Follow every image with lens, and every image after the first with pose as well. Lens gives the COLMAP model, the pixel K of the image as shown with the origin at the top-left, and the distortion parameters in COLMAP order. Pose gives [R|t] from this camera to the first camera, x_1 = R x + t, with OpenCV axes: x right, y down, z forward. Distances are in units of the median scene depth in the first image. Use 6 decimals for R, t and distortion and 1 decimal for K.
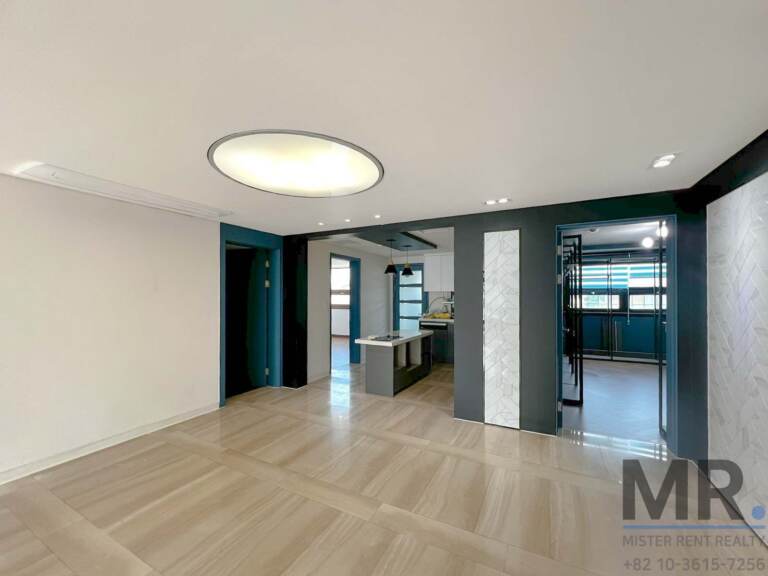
lens RADIAL K [[309.2, 0, 384.0], [0, 309.2, 288.0], [0, 0, 1]] dist [-0.001430, -0.000167]
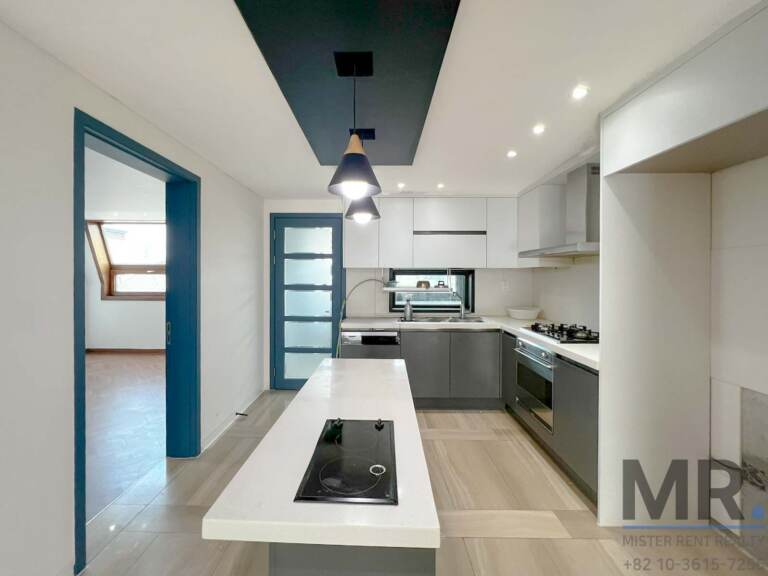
lens RADIAL K [[318.6, 0, 375.0], [0, 318.6, 284.1], [0, 0, 1]] dist [-0.001396, 0.000036]
pose [[0.892030, -0.003108, 0.451965, -0.059479], [-0.016887, 0.999049, 0.040200, 0.017800], [-0.451660, -0.043492, 0.891130, 0.544061]]
